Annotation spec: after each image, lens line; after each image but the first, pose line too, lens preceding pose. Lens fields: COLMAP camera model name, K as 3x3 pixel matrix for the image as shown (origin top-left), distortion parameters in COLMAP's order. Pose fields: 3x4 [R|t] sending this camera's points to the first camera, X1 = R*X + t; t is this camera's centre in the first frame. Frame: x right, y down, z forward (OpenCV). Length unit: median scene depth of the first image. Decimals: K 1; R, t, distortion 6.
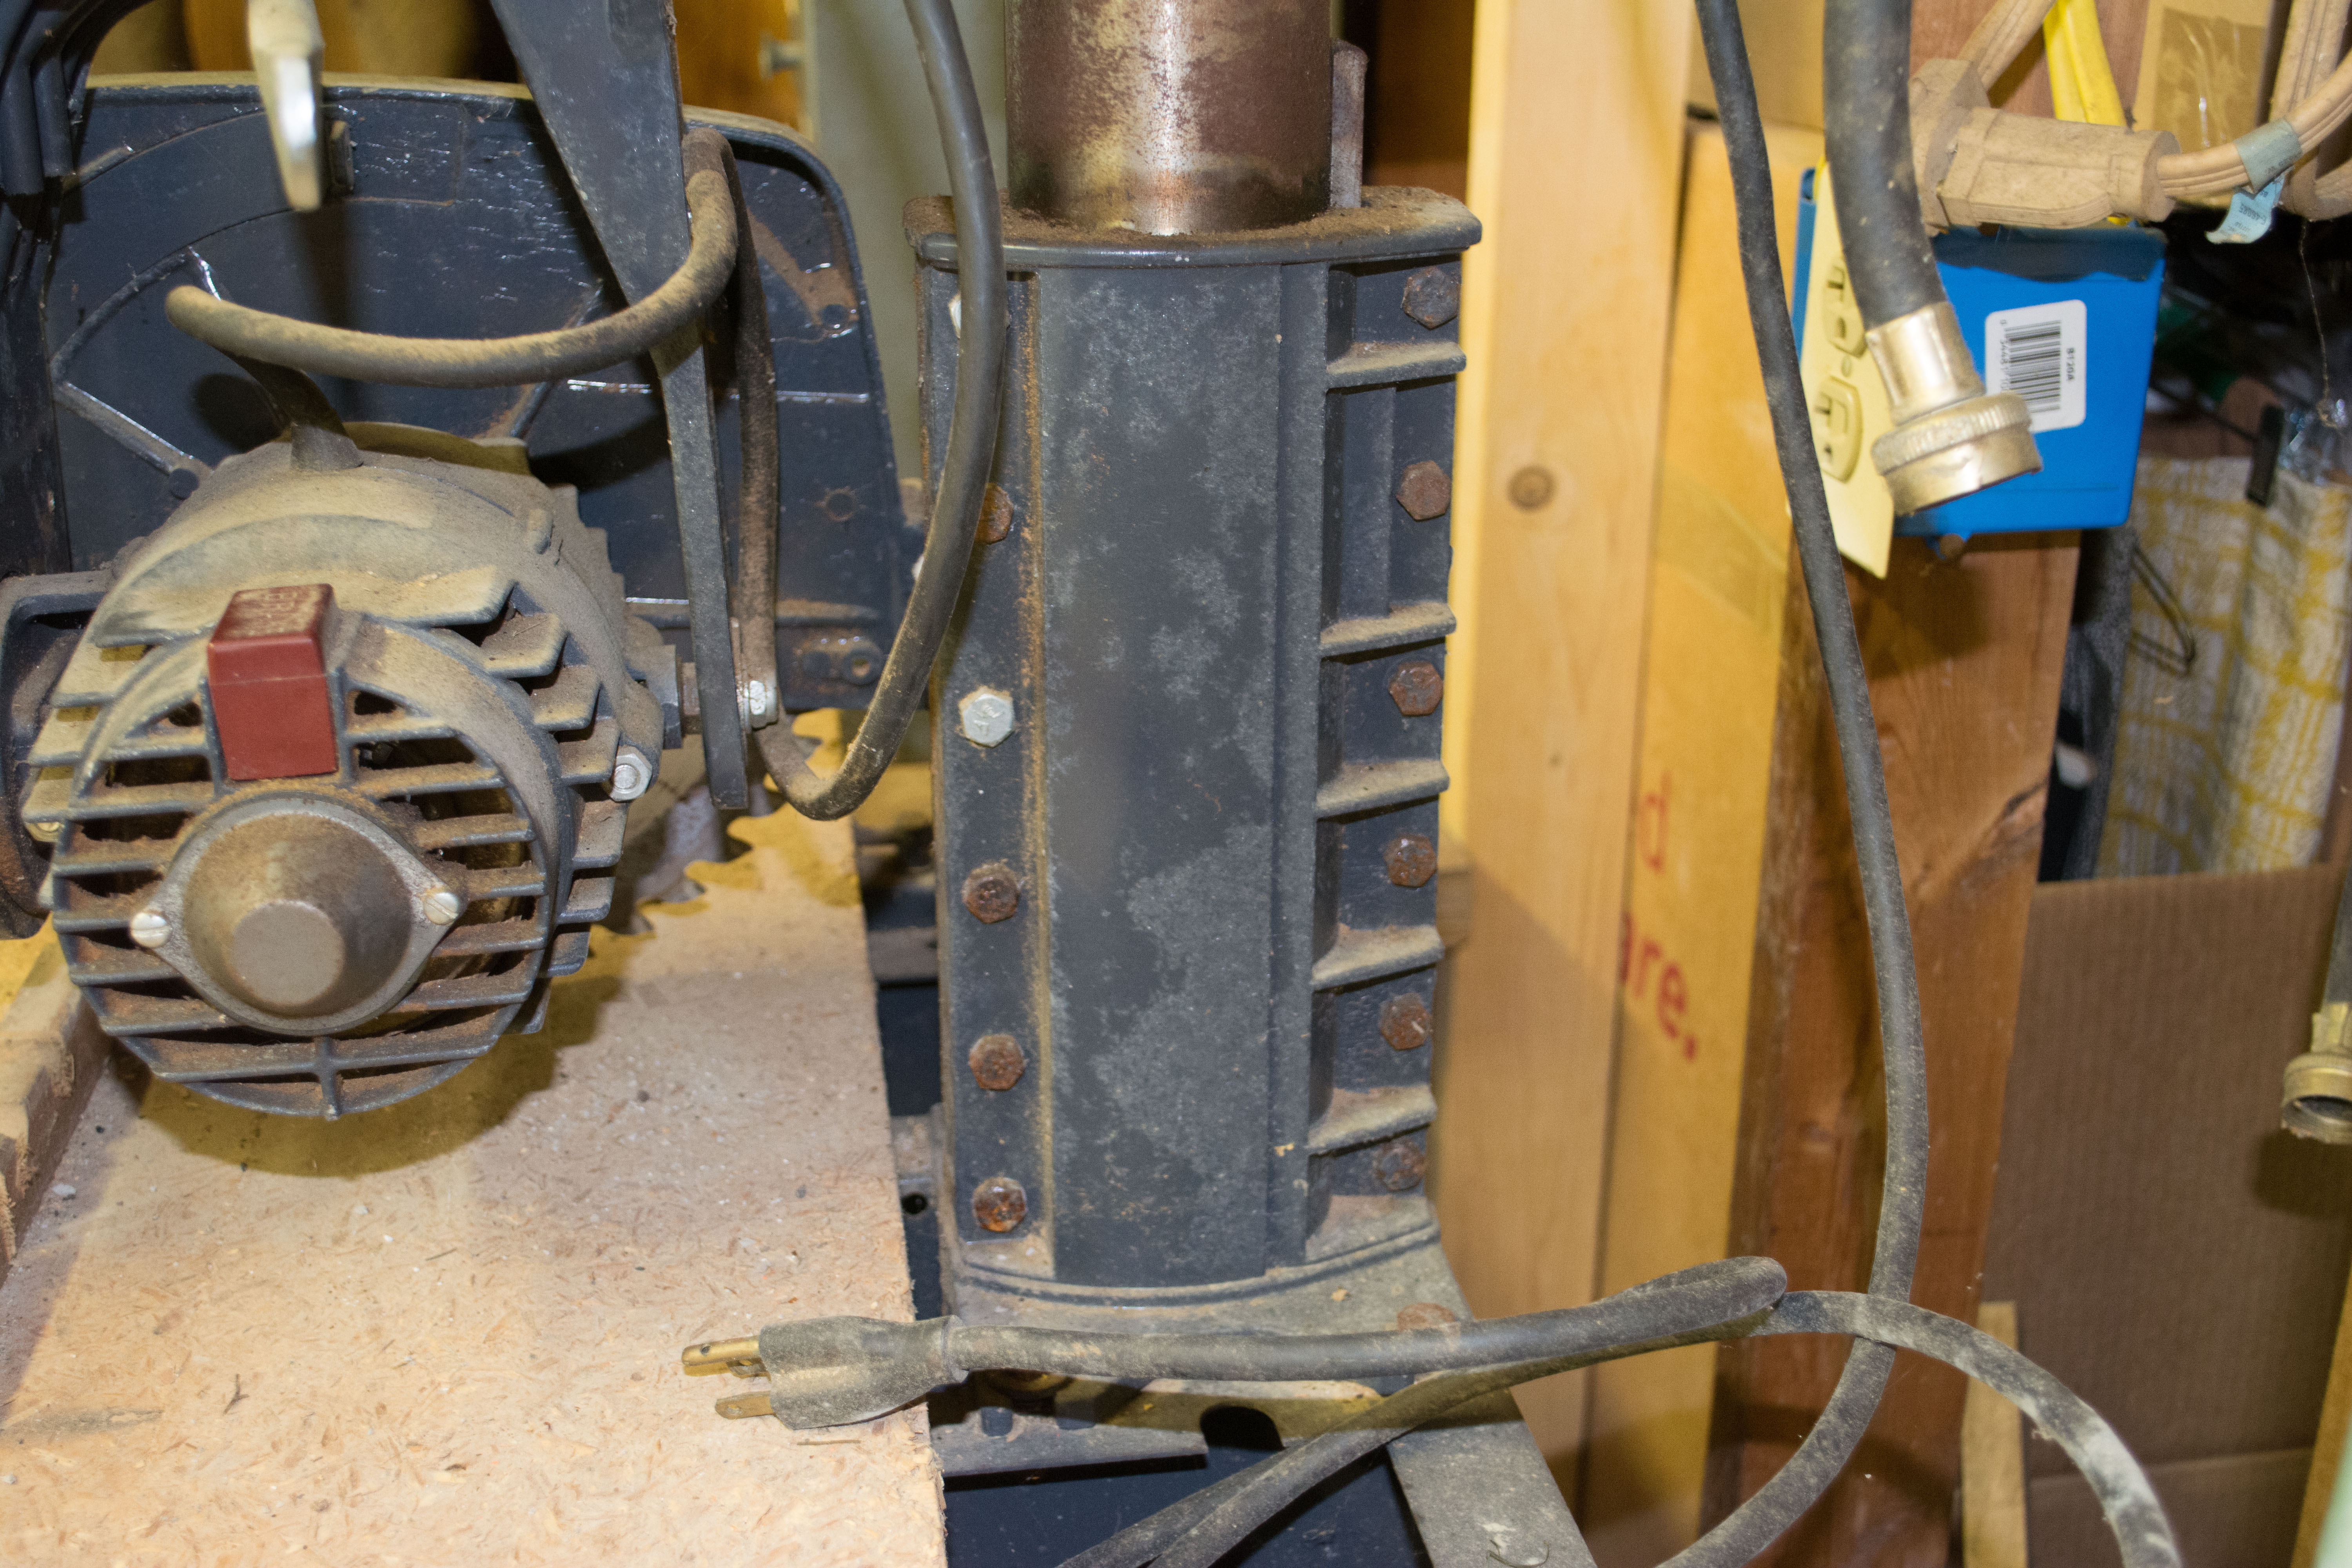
lens RADIAL K [[2691.6, 0, 1174.3], [0, 2691.6, 802.8], [0, 0, 1]] dist [-0.053393, 0.000000]
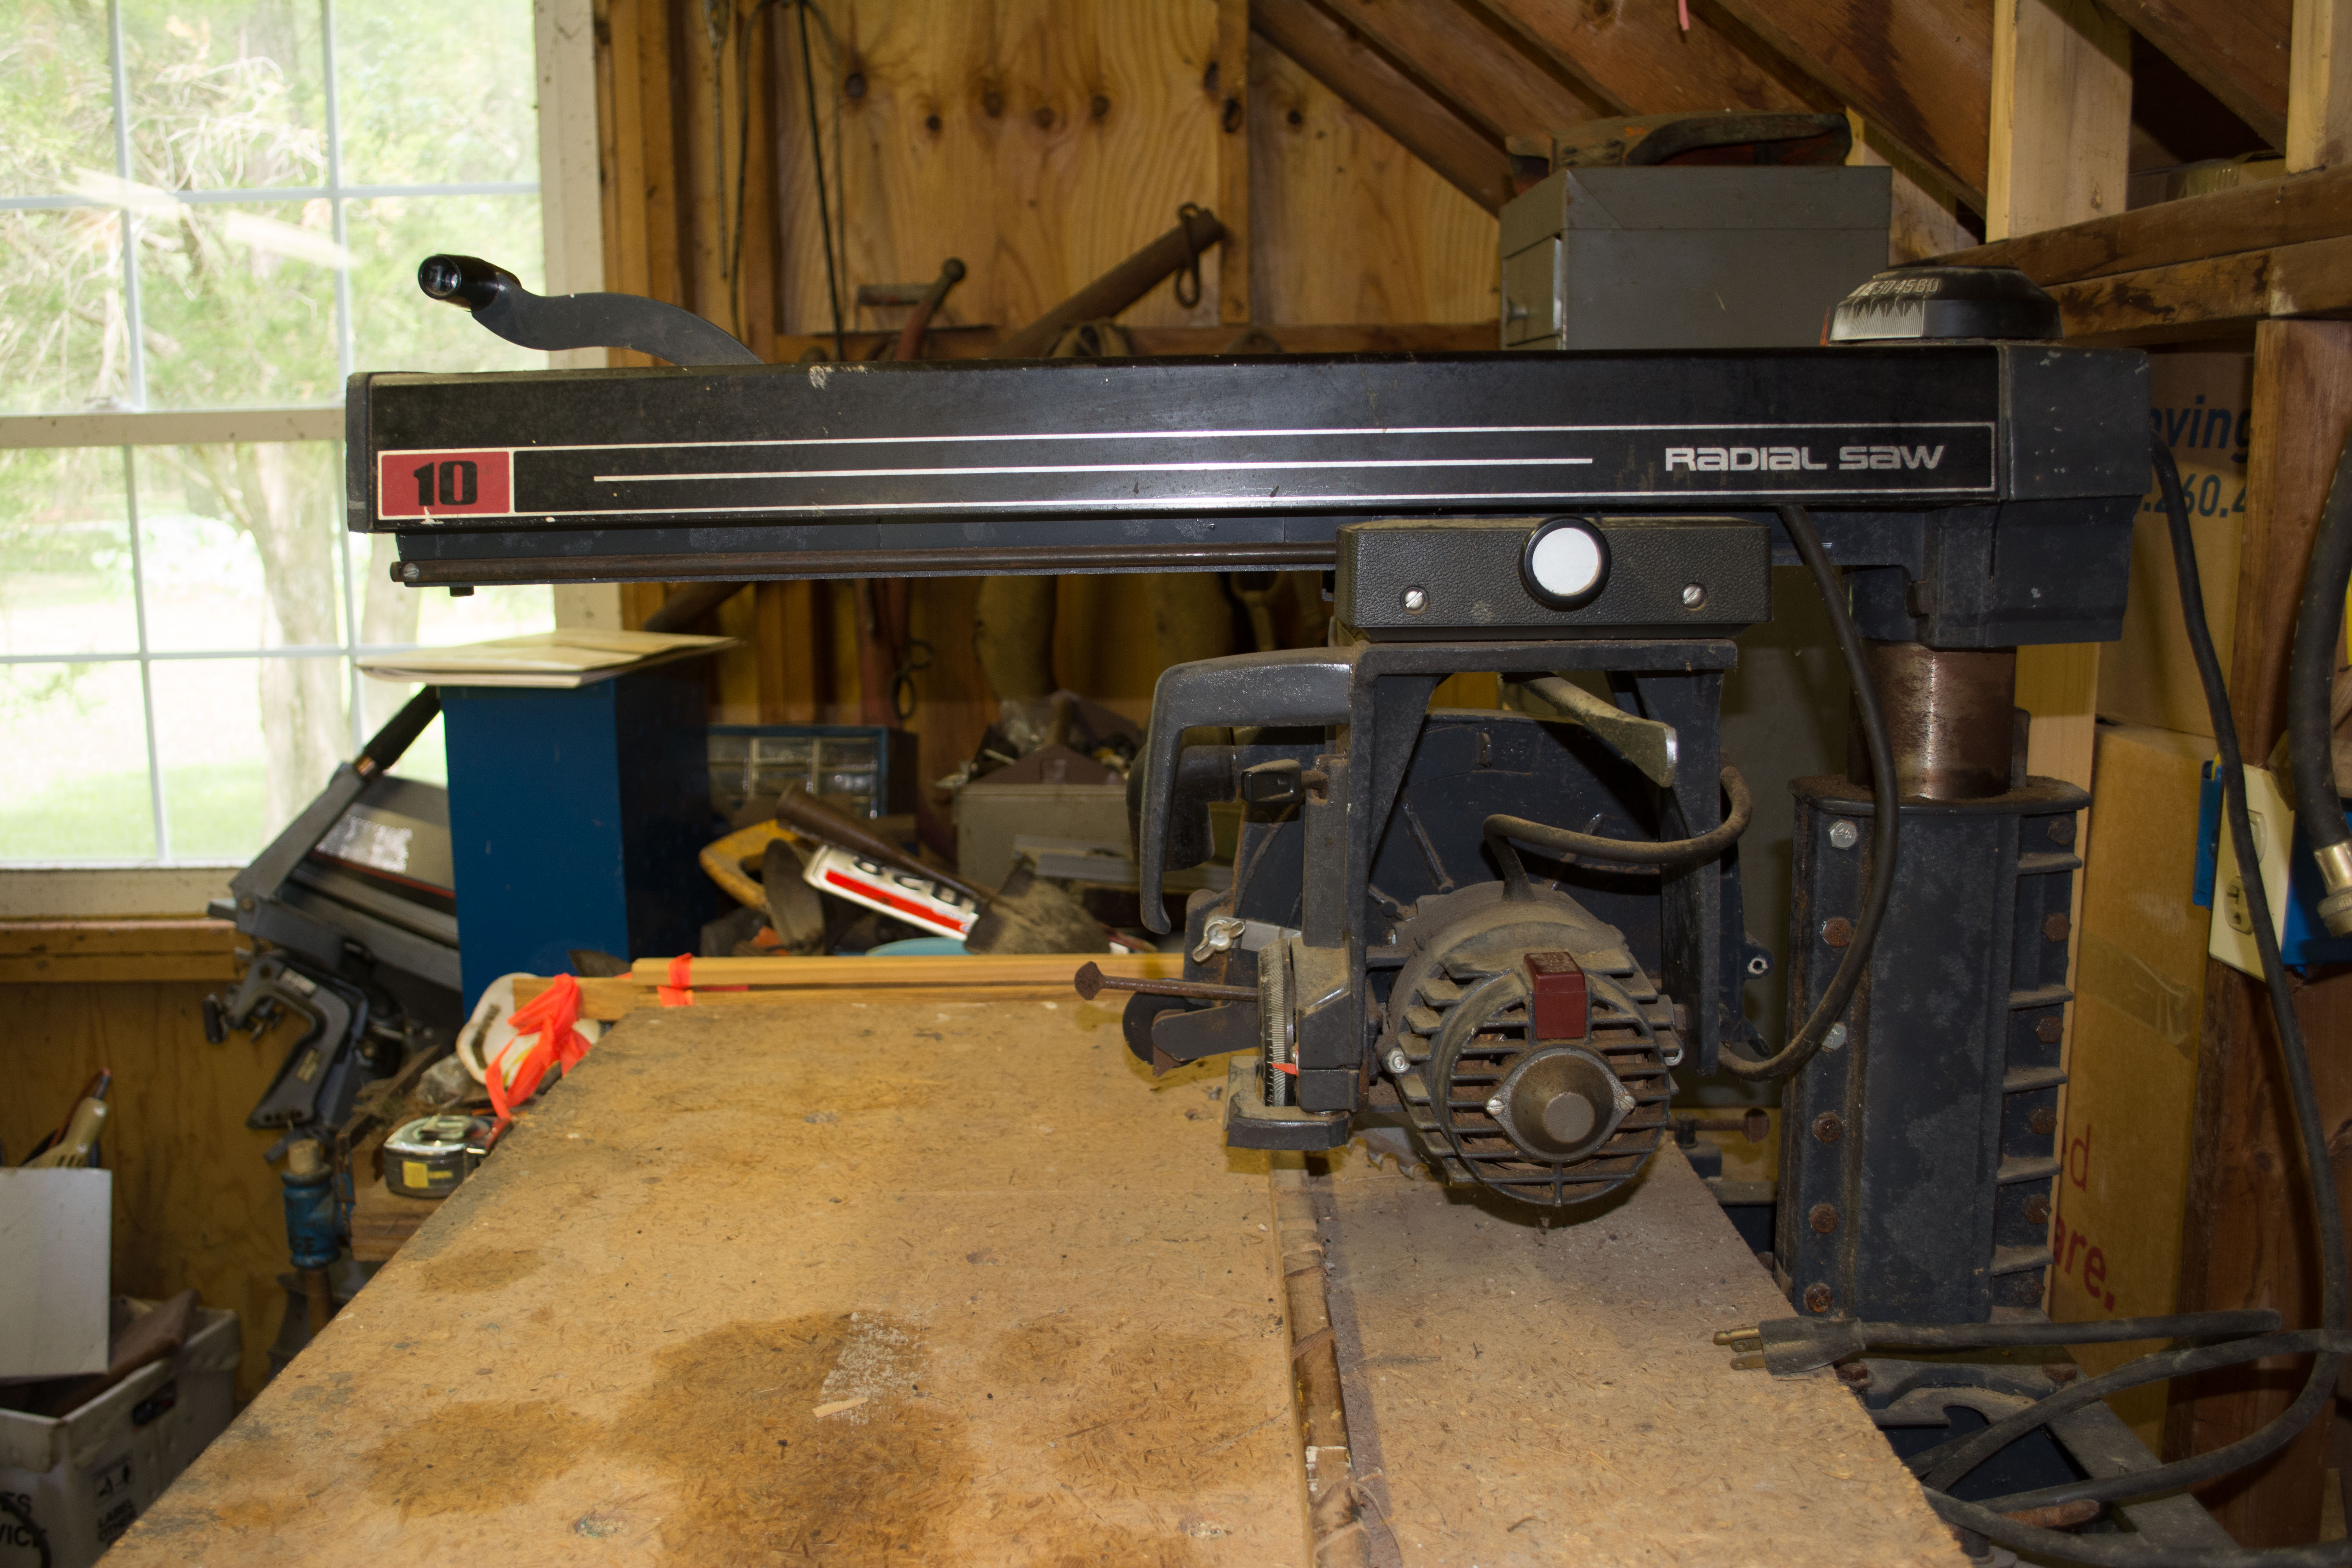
lens RADIAL K [[2117.1, 0, 1163.9], [0, 2117.1, 781.5], [0, 0, 1]] dist [-0.056543, -0.018538]
pose [[0.986915, 0.017965, -0.160235, -0.329717], [-0.049719, 0.979255, -0.196439, 0.121012], [0.153382, 0.201835, 0.967335, -0.652155]]
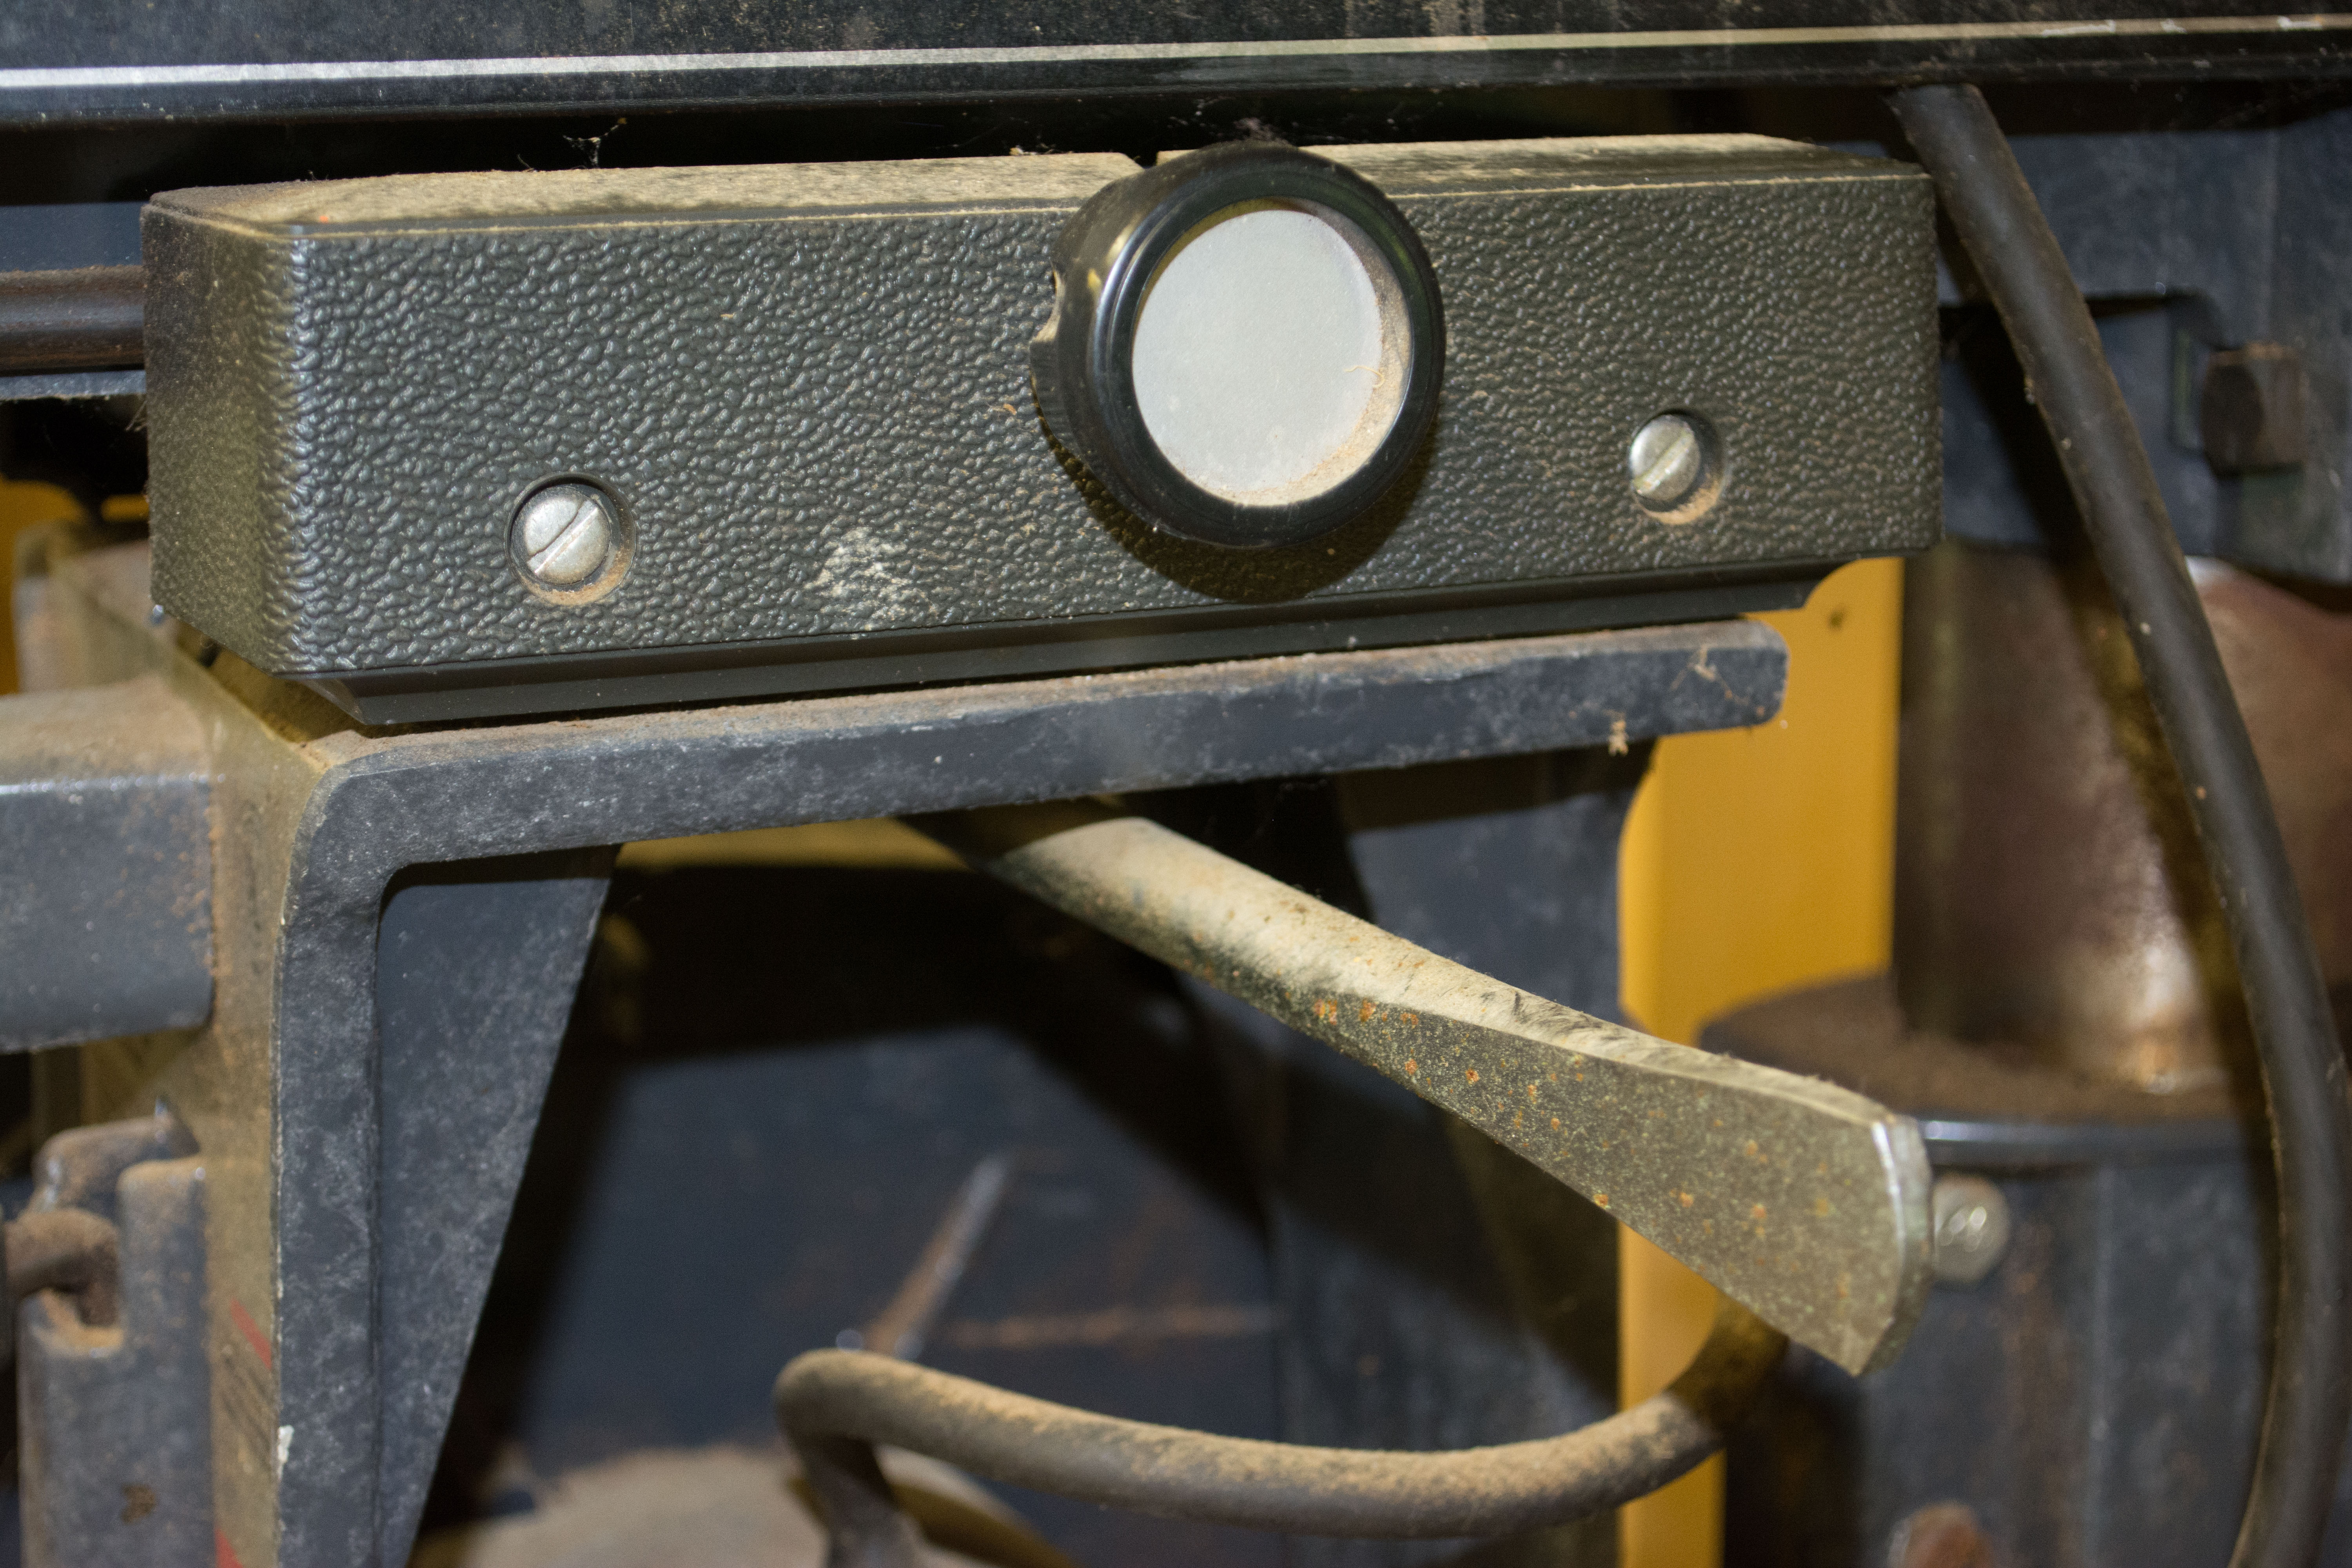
lens RADIAL K [[4189.3, 0, 1171.0], [0, 4189.3, 789.5], [0, 0, 1]] dist [0.023406, 0.000000]
pose [[0.964045, -0.054357, 0.260122, -0.476232], [0.093526, 0.985632, -0.140652, -0.164600], [-0.248739, 0.159922, 0.955277, 0.144728]]
